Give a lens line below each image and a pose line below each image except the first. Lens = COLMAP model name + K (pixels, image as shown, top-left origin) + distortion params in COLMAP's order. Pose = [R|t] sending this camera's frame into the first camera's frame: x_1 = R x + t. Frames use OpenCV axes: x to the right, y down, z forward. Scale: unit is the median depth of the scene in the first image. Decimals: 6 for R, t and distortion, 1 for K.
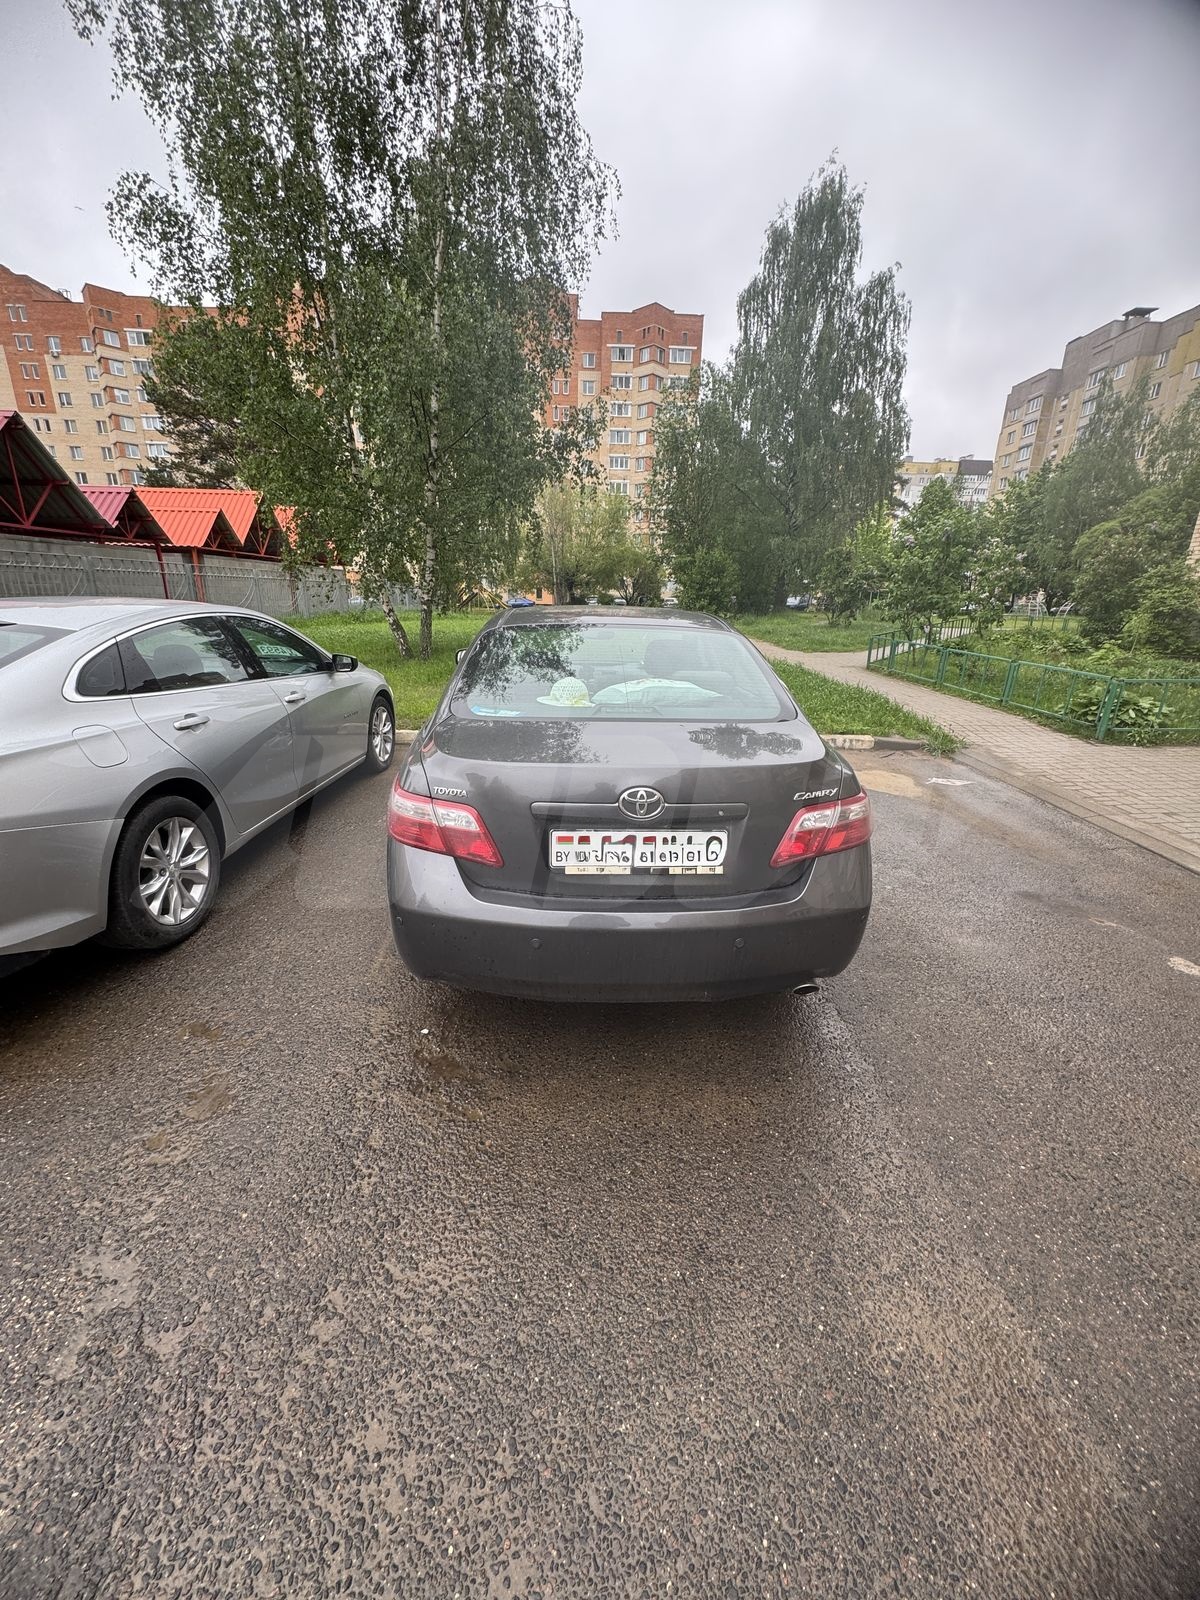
lens RADIAL K [[638.3, 0, 601.5], [0, 638.3, 803.0], [0, 0, 1]] dist [-0.000916, -0.000278]
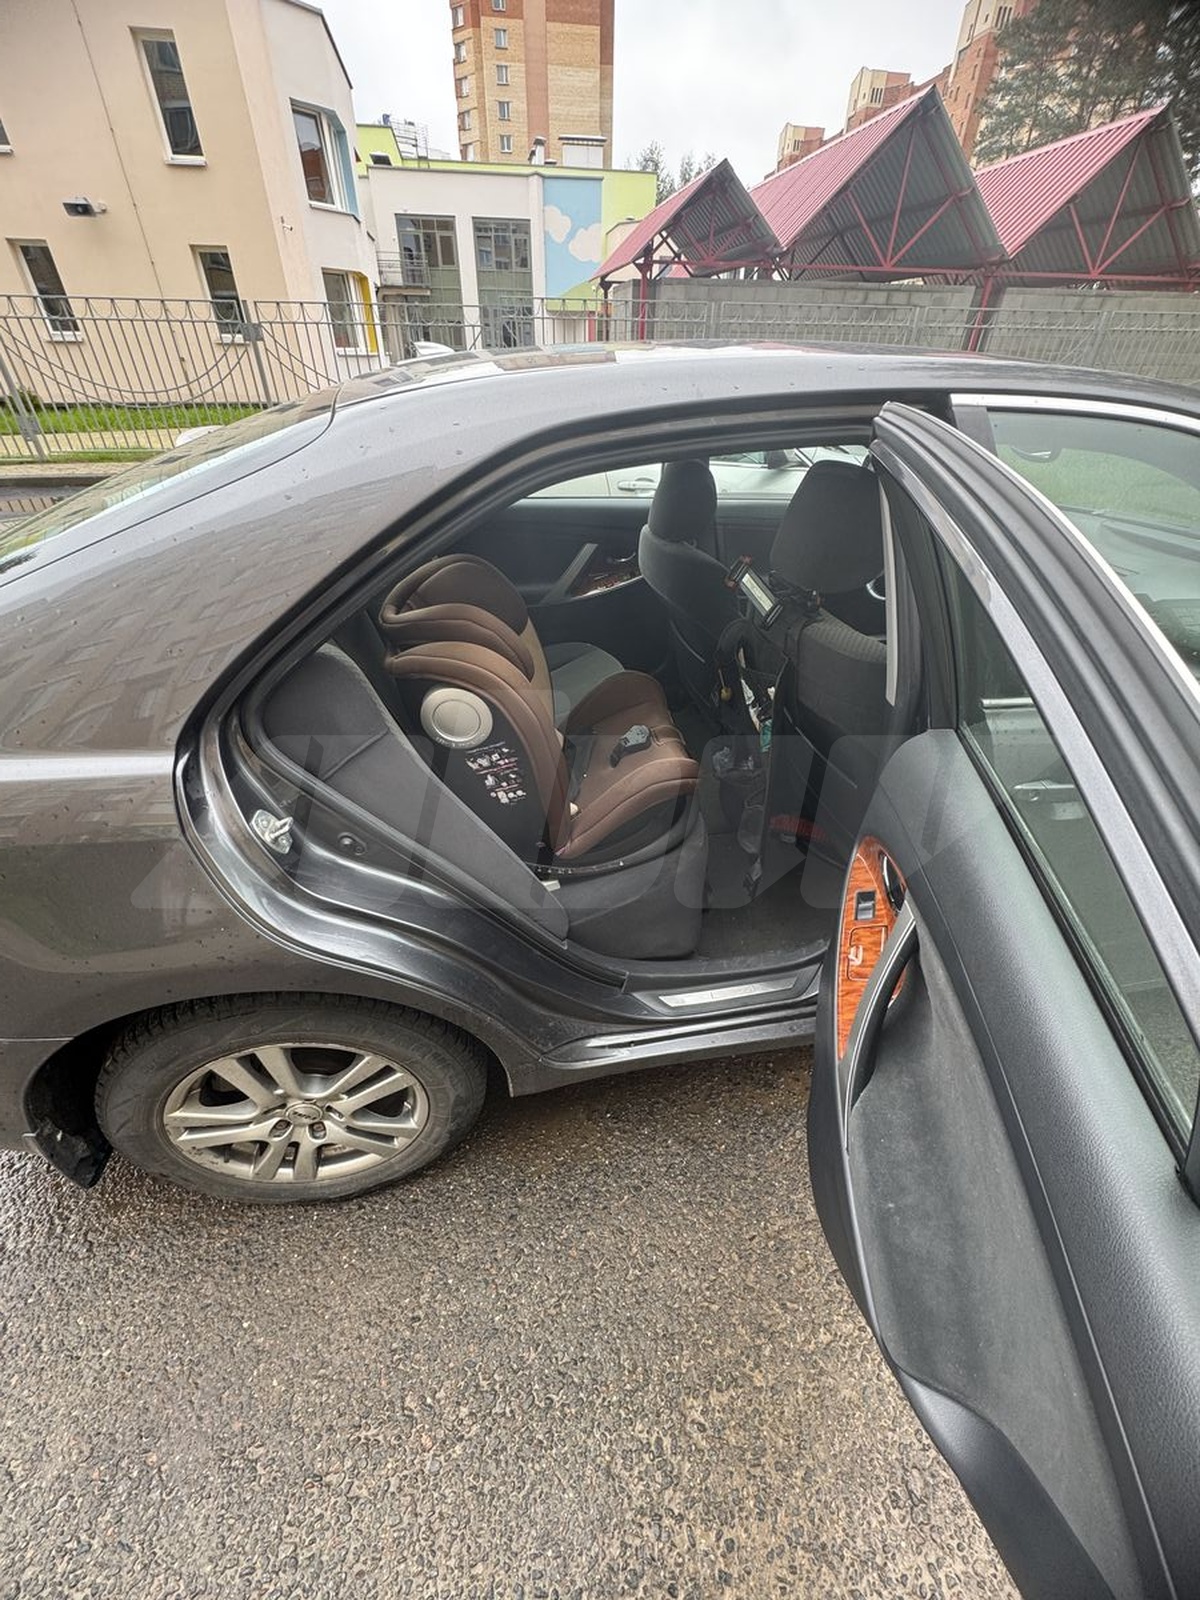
lens RADIAL K [[636.7, 0, 599.0], [0, 636.7, 800.7], [0, 0, 1]] dist [-0.001610, 0.000457]
pose [[0.134060, 0.557147, -0.819521, 0.055205], [-0.313607, 0.808335, 0.498242, -0.030474], [0.940042, 0.190213, 0.283091, 0.104666]]
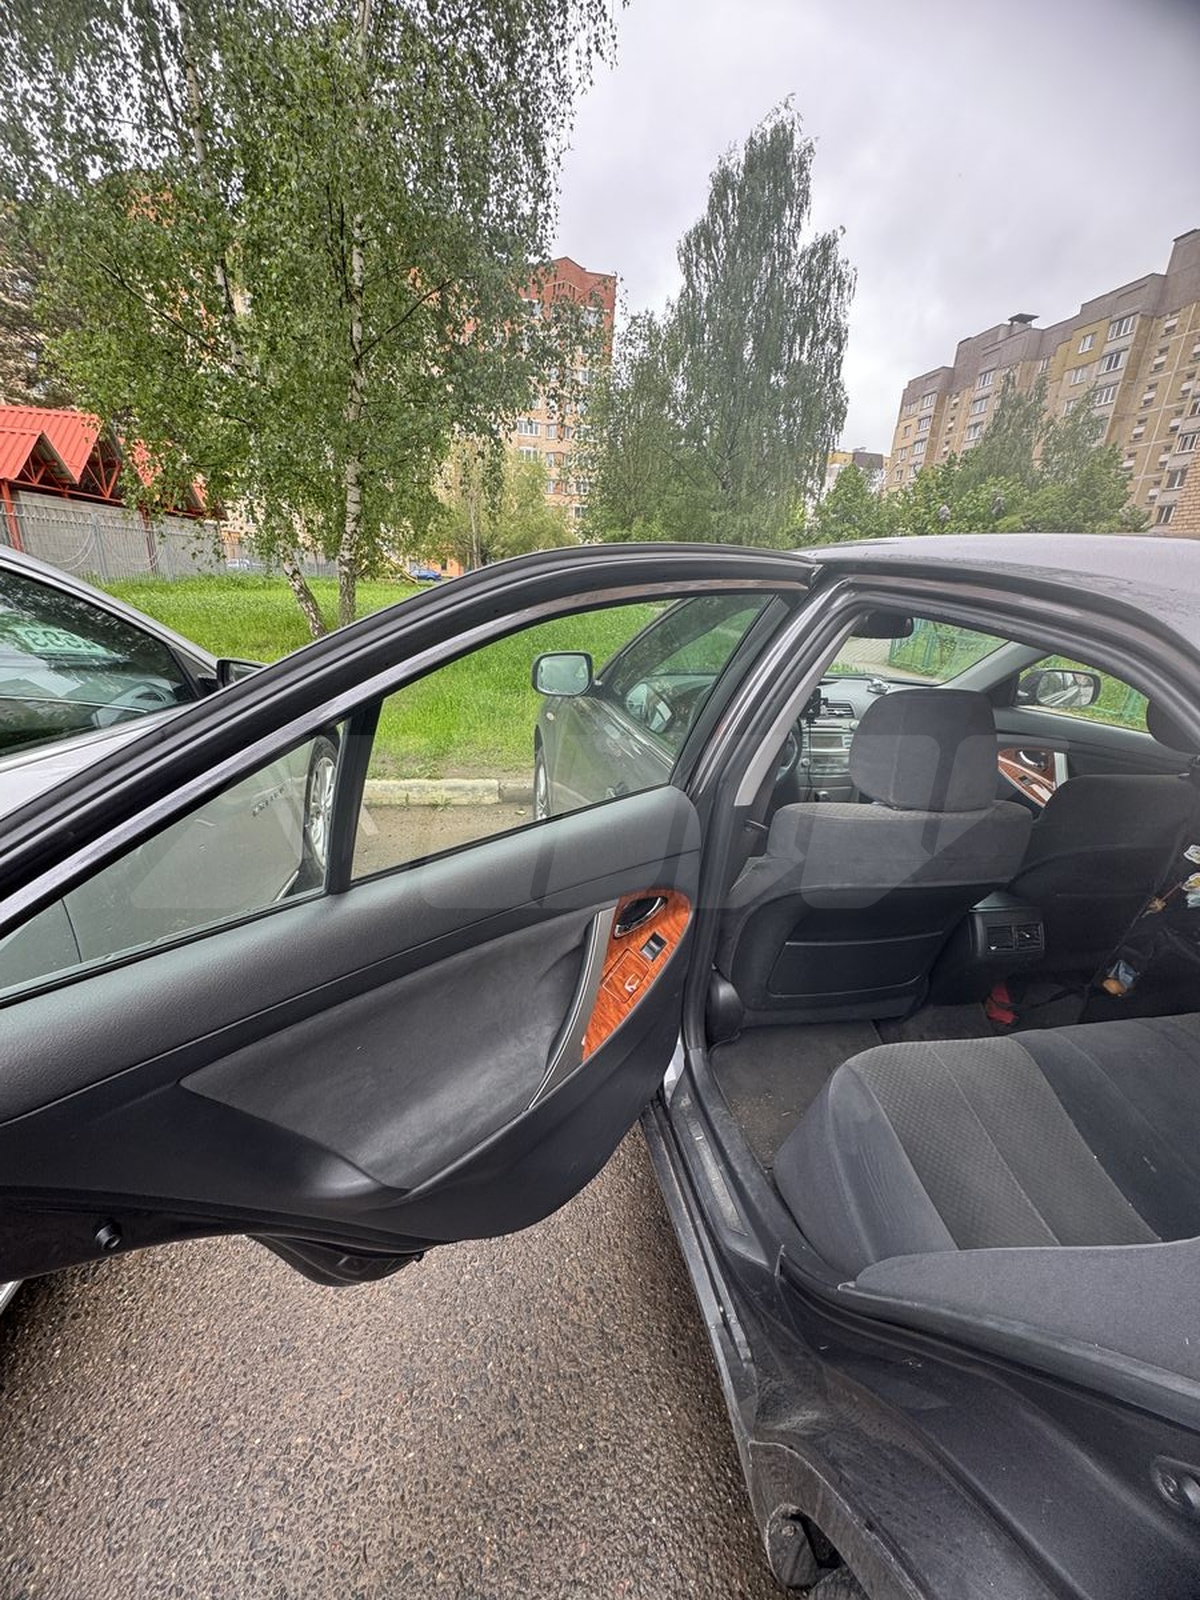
lens RADIAL K [[635.8, 0, 600.0], [0, 635.8, 798.7], [0, 0, 1]] dist [0.000817, -0.000186]
pose [[0.988657, -0.014464, 0.149492, -0.038613], [0.010370, 0.999550, 0.028134, -0.024493], [-0.149832, -0.026265, 0.988363, 0.089185]]
